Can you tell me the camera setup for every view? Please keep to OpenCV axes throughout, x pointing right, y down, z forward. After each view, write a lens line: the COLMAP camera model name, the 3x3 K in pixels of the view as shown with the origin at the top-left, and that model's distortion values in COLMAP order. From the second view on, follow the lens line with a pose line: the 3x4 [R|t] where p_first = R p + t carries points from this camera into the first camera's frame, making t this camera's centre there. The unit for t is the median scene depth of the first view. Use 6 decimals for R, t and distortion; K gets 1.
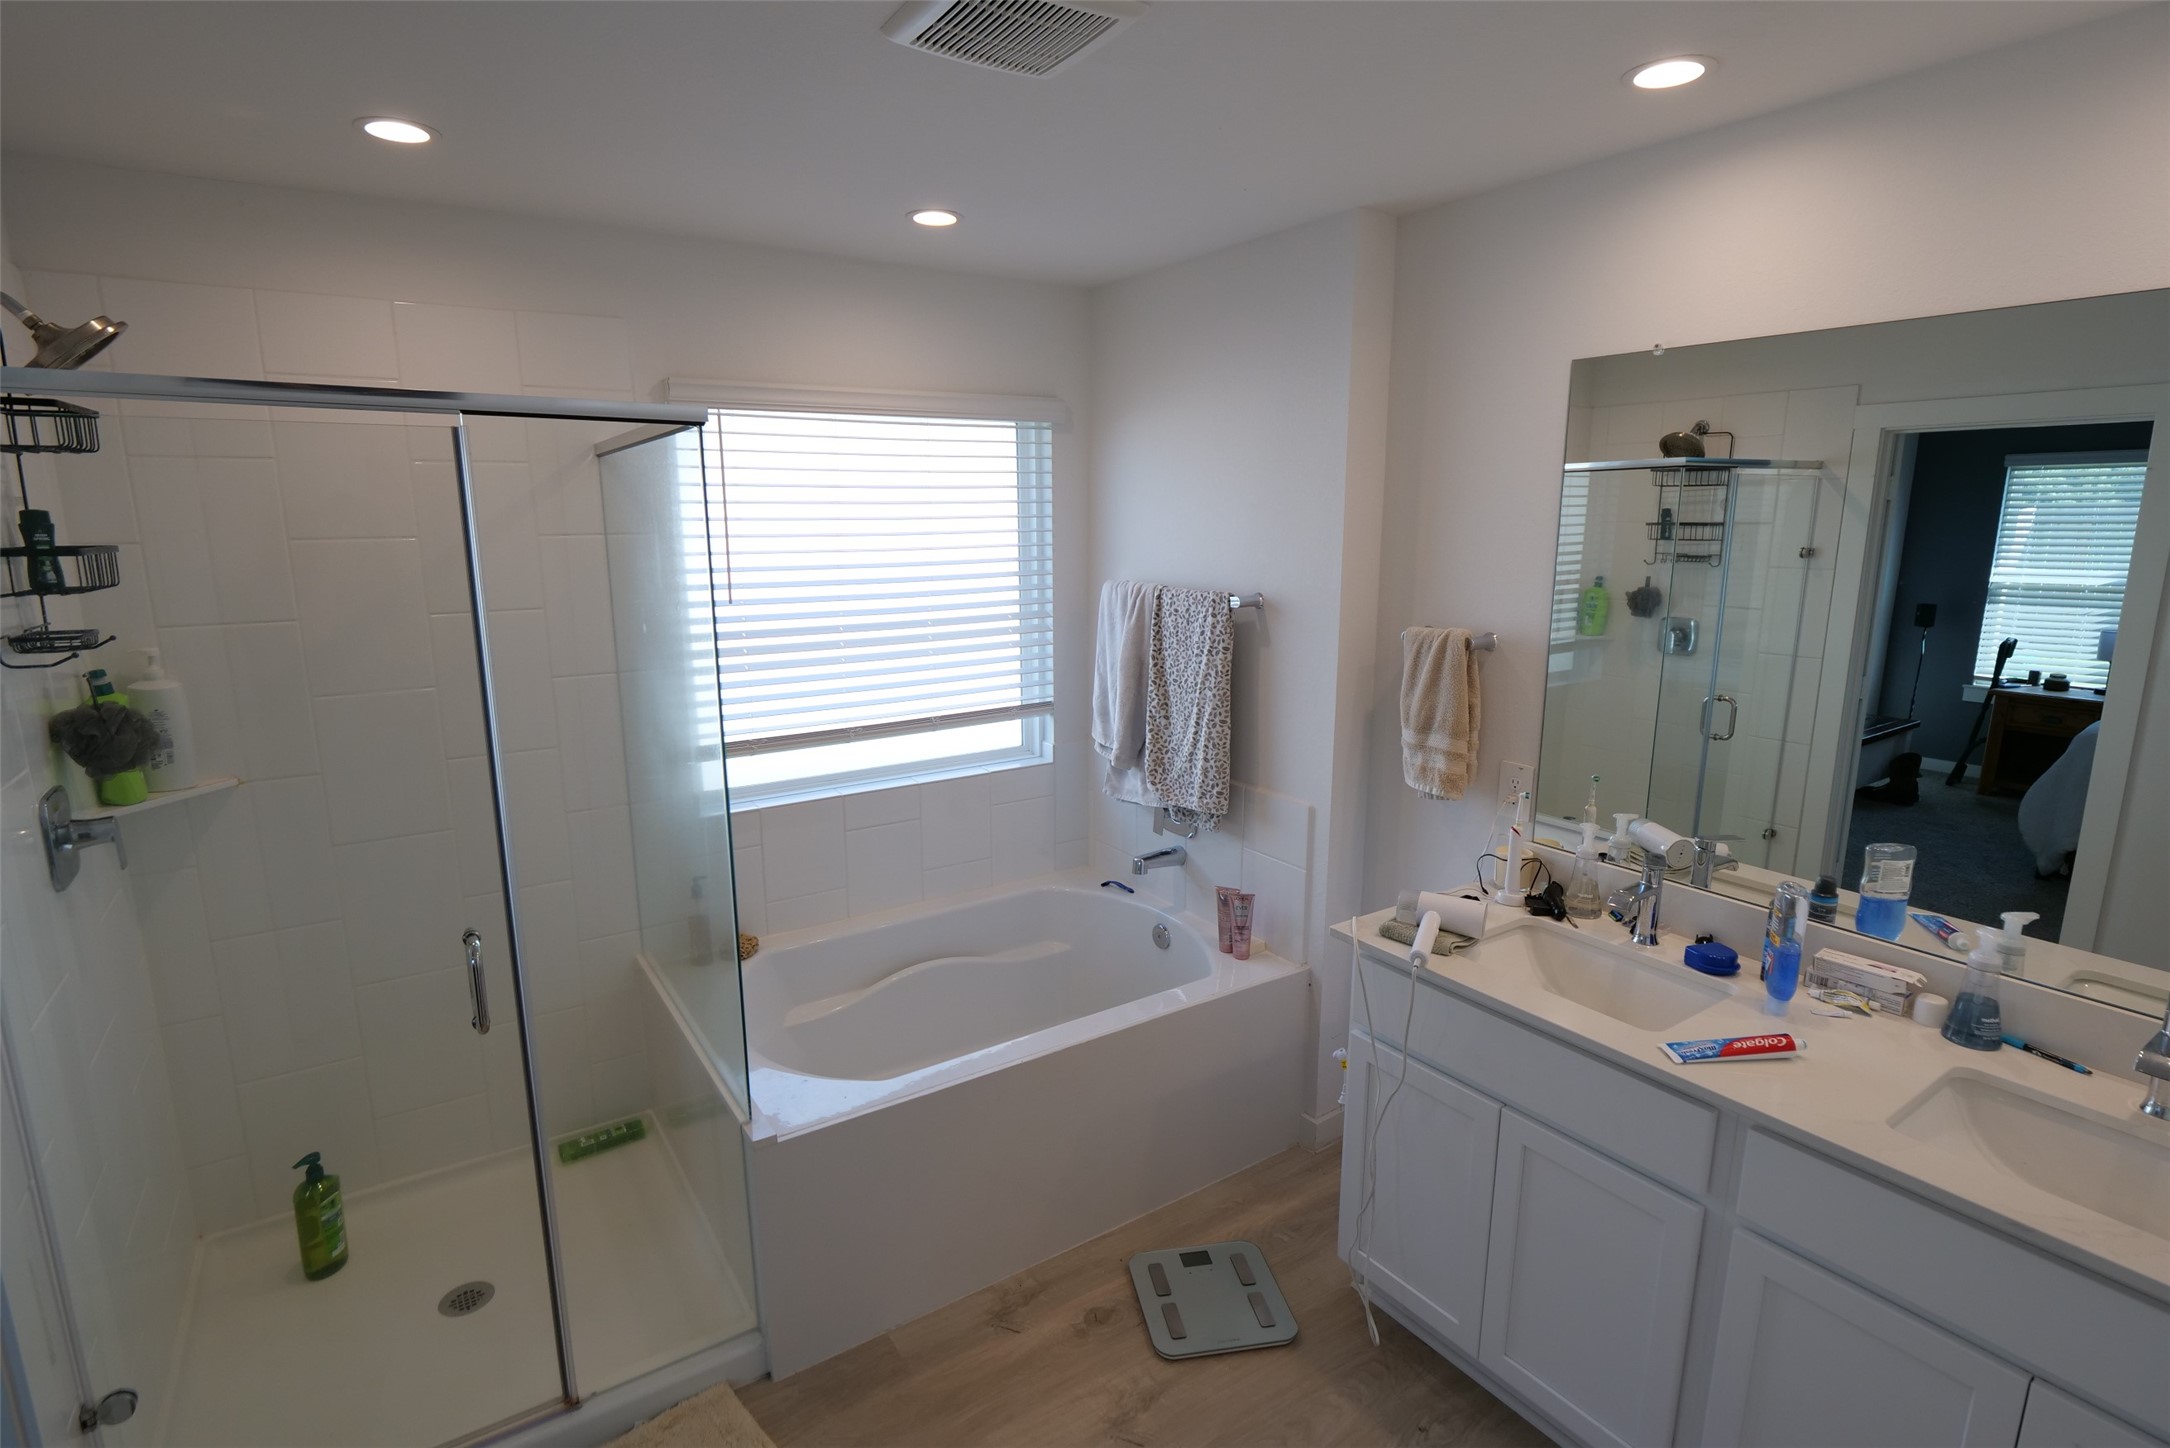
lens RADIAL K [[1061.7, 0, 1079.5], [0, 1061.7, 722.1], [0, 0, 1]] dist [-0.014033, 0.000537]
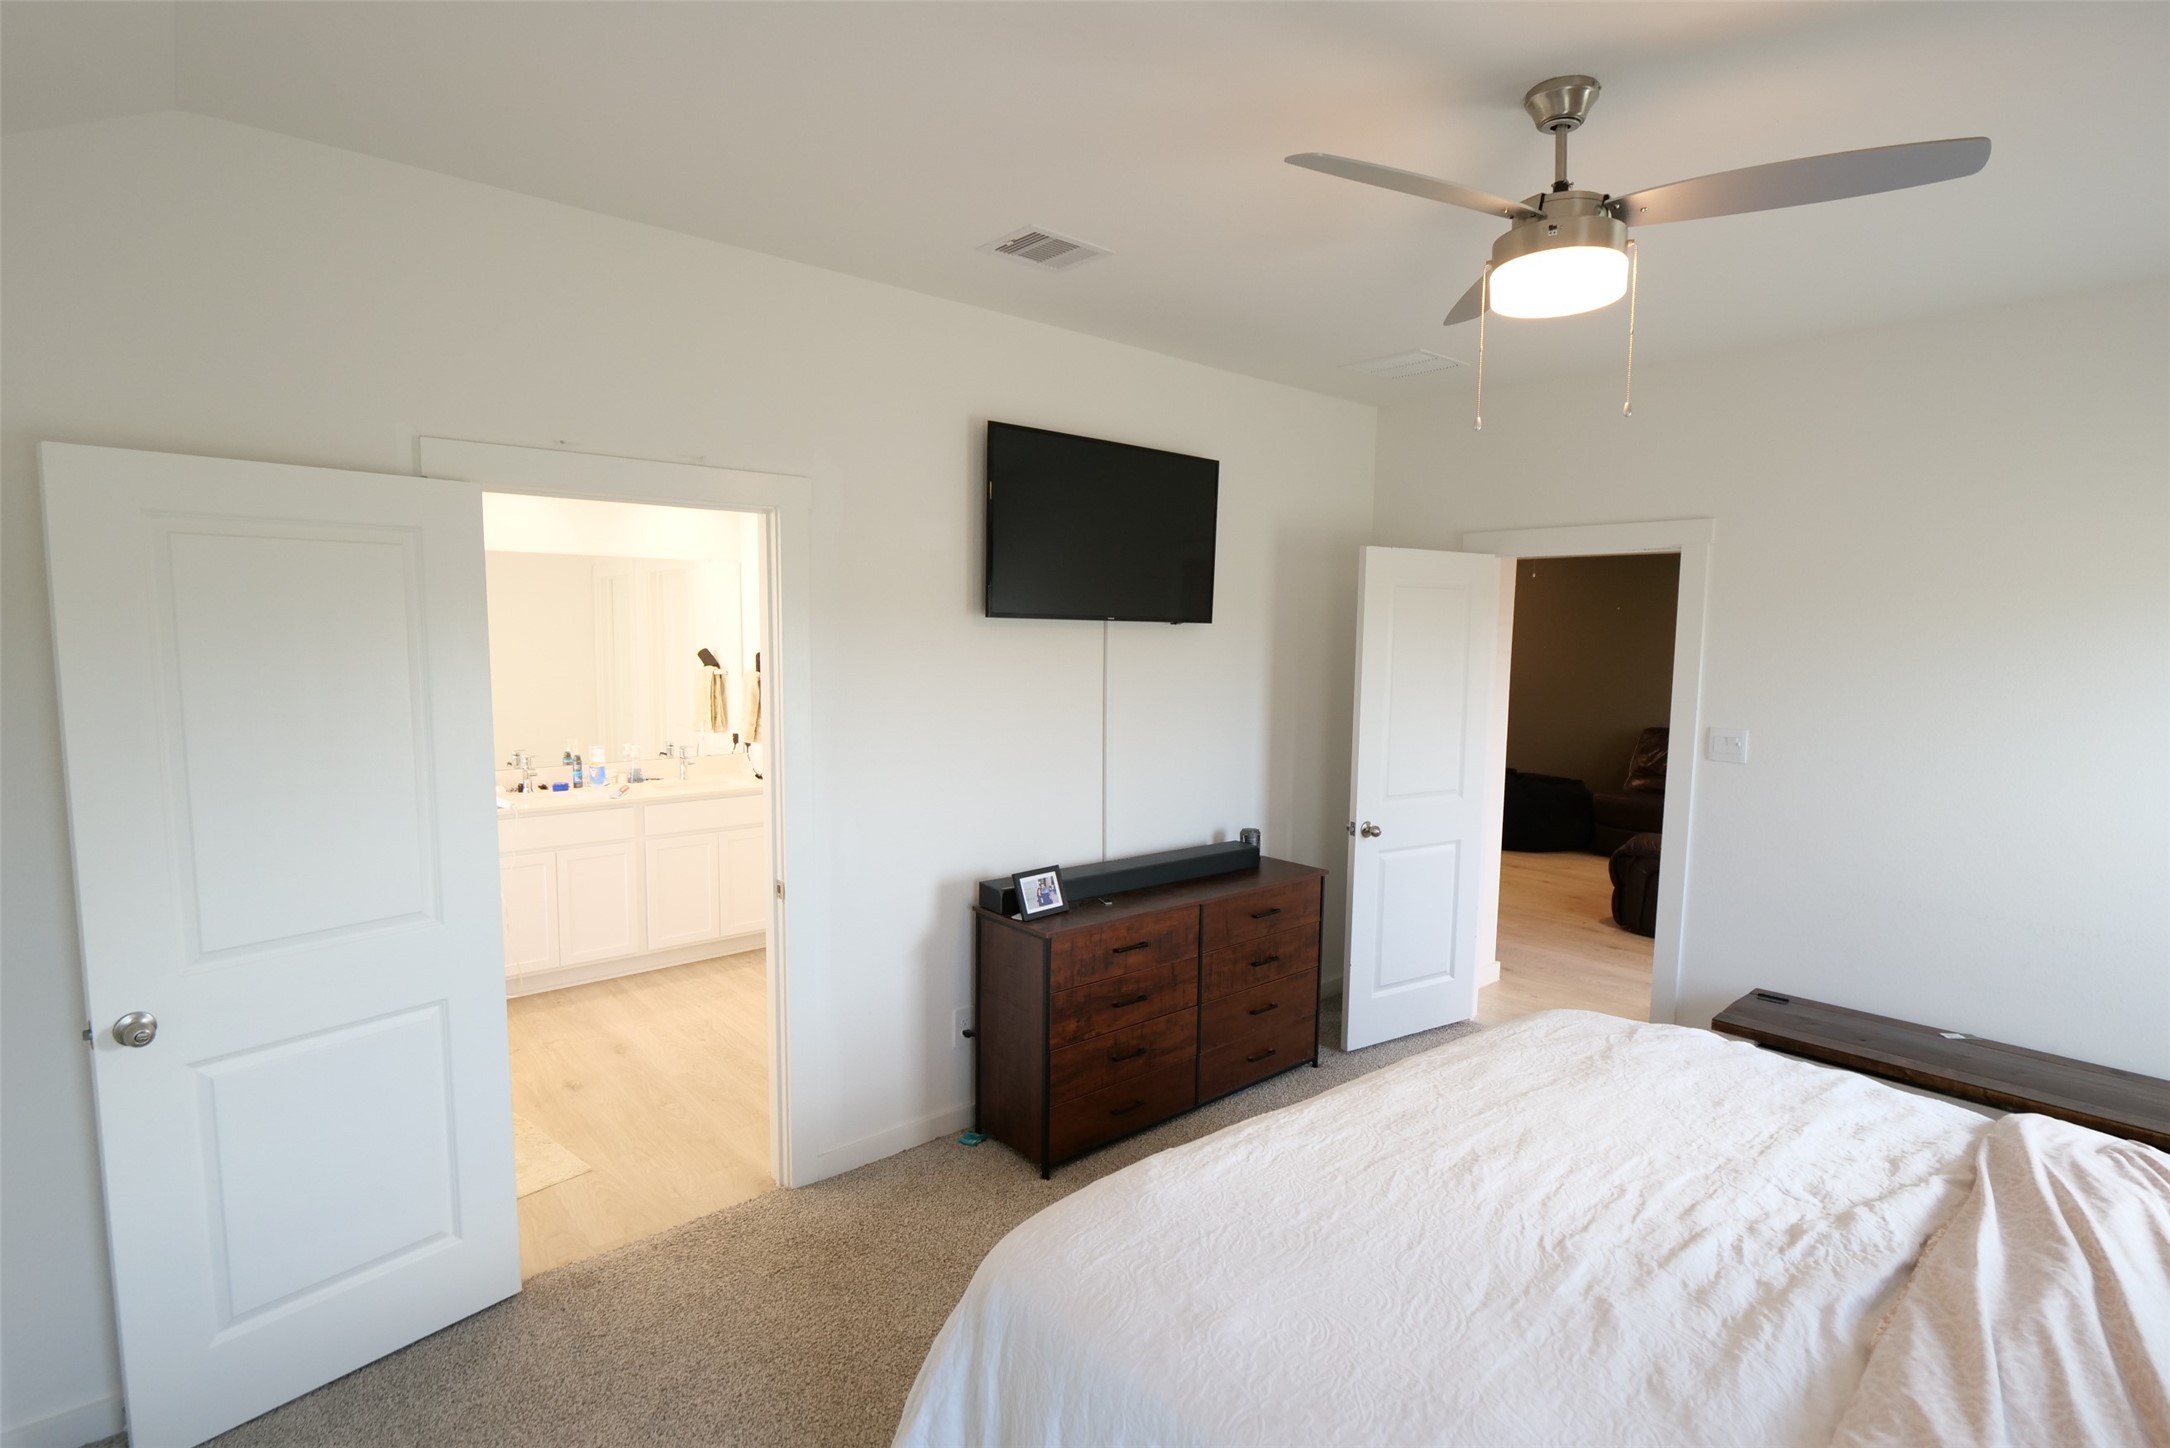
lens RADIAL K [[1061.7, 0, 1082.7], [0, 1061.7, 721.4], [0, 0, 1]] dist [-0.014033, 0.000537]
pose [[-0.125419, -0.091602, 0.987866, -1.598983], [0.181472, 0.976811, 0.113617, 0.001557], [-0.975365, 0.193520, -0.105888, -0.008801]]
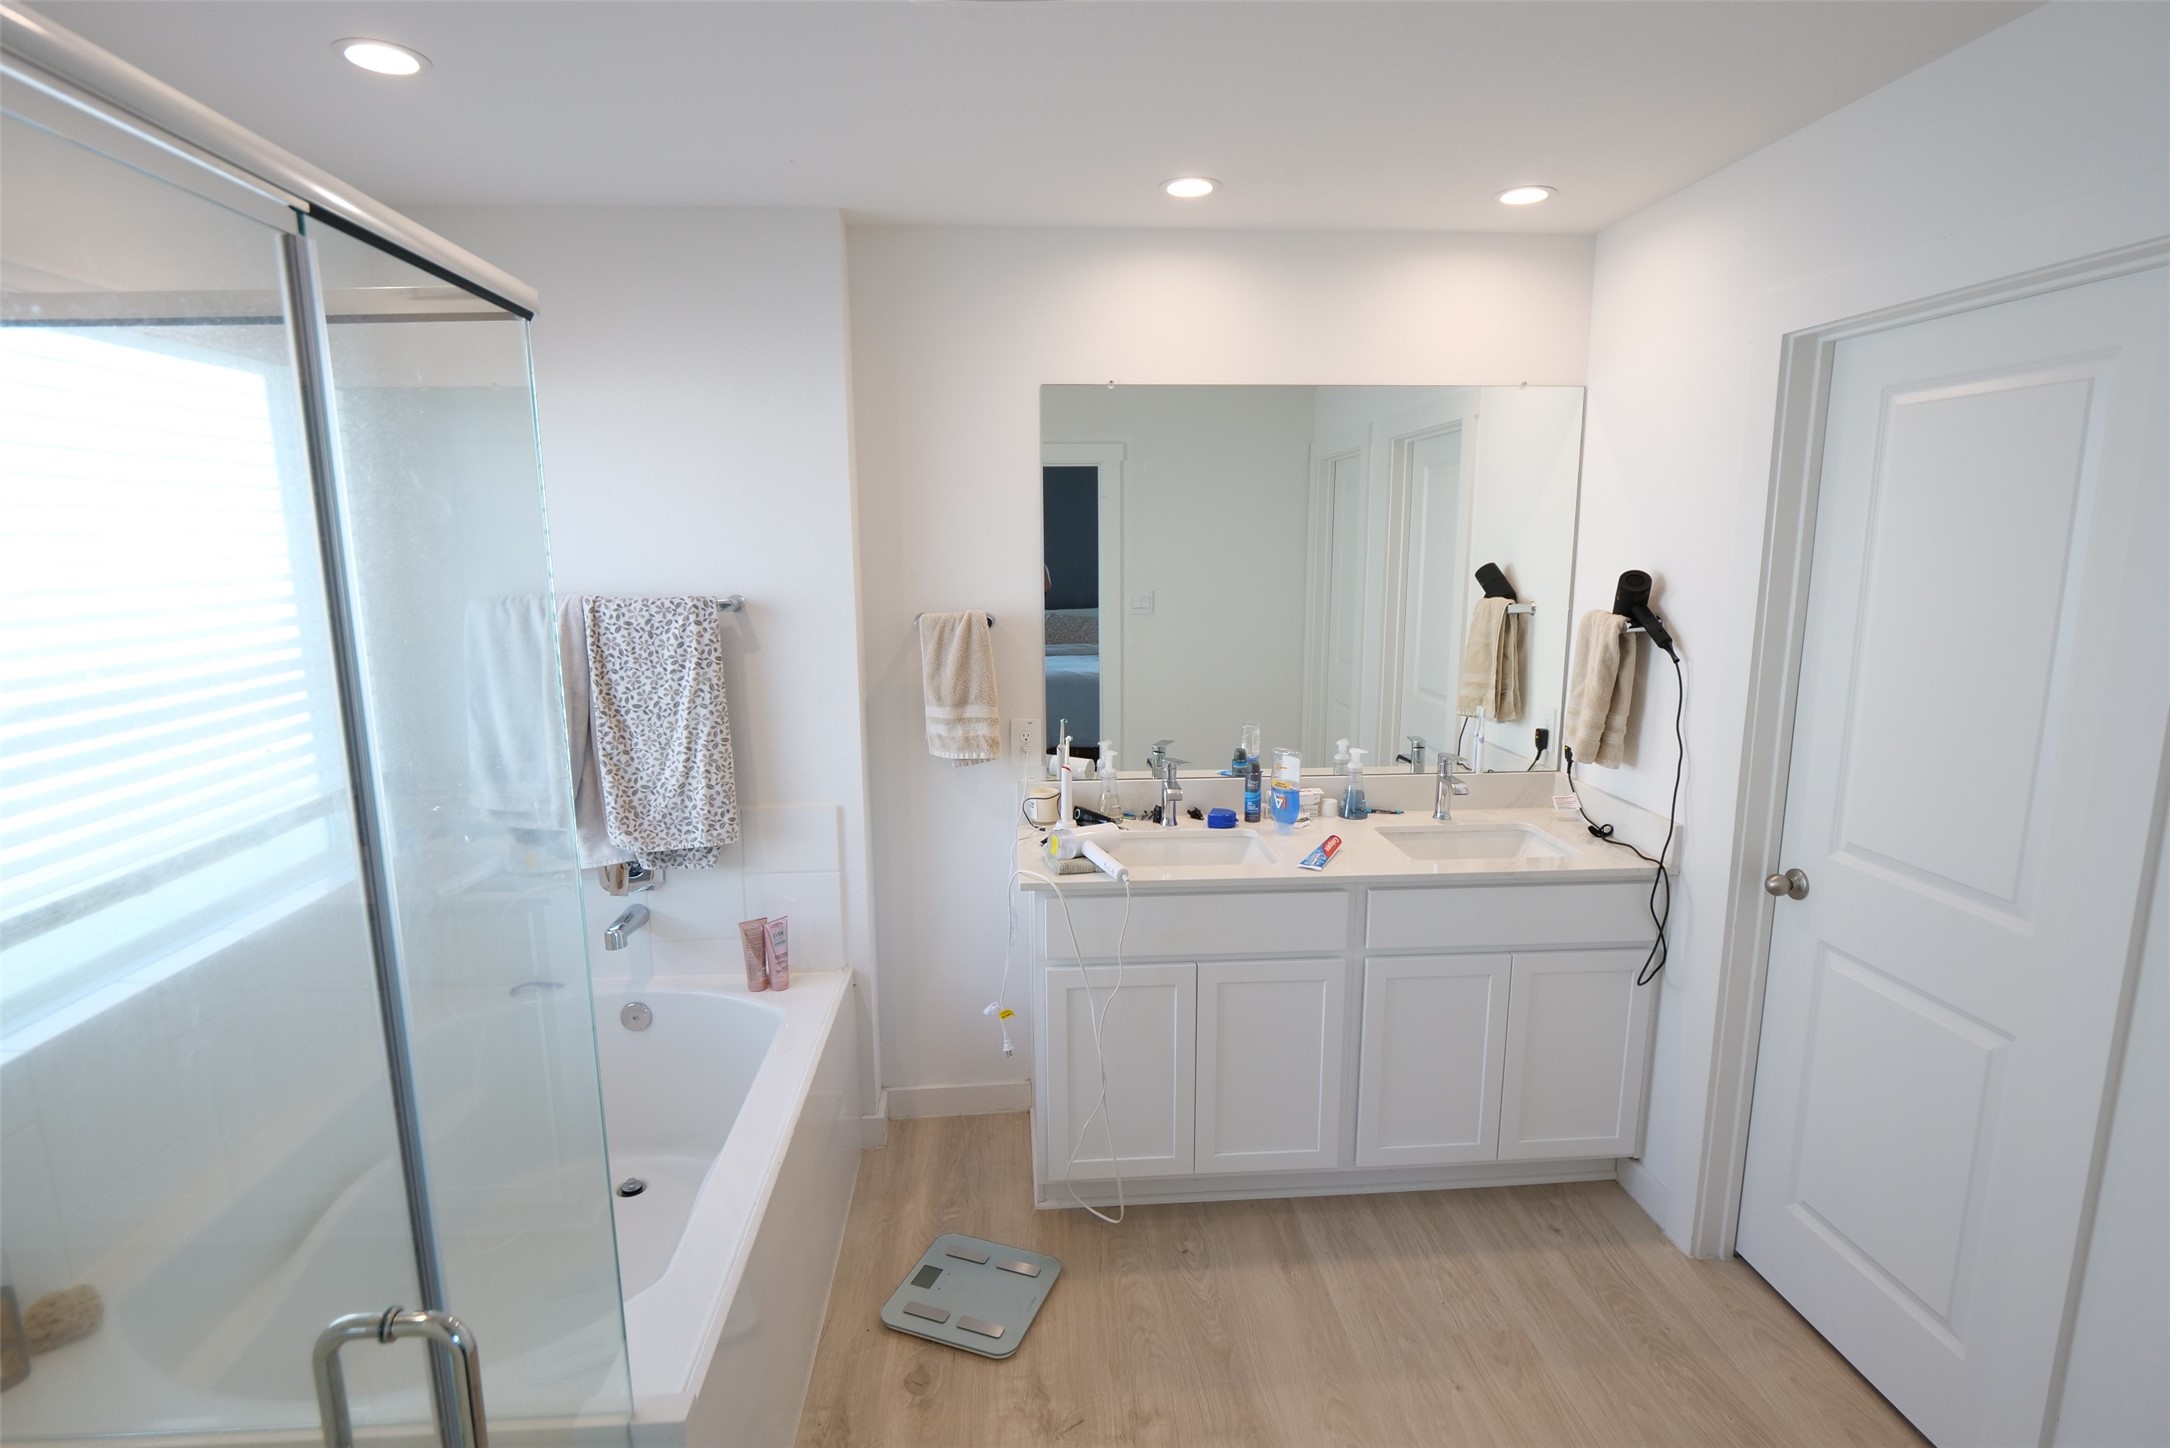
lens RADIAL K [[1061.7, 0, 1084.7], [0, 1061.7, 718.8], [0, 0, 1]] dist [-0.014033, 0.000537]
pose [[0.497884, -0.147537, 0.854602, -0.525420], [0.173078, 0.982503, 0.068784, -0.029535], [-0.849798, 0.113666, 0.514708, 0.304075]]
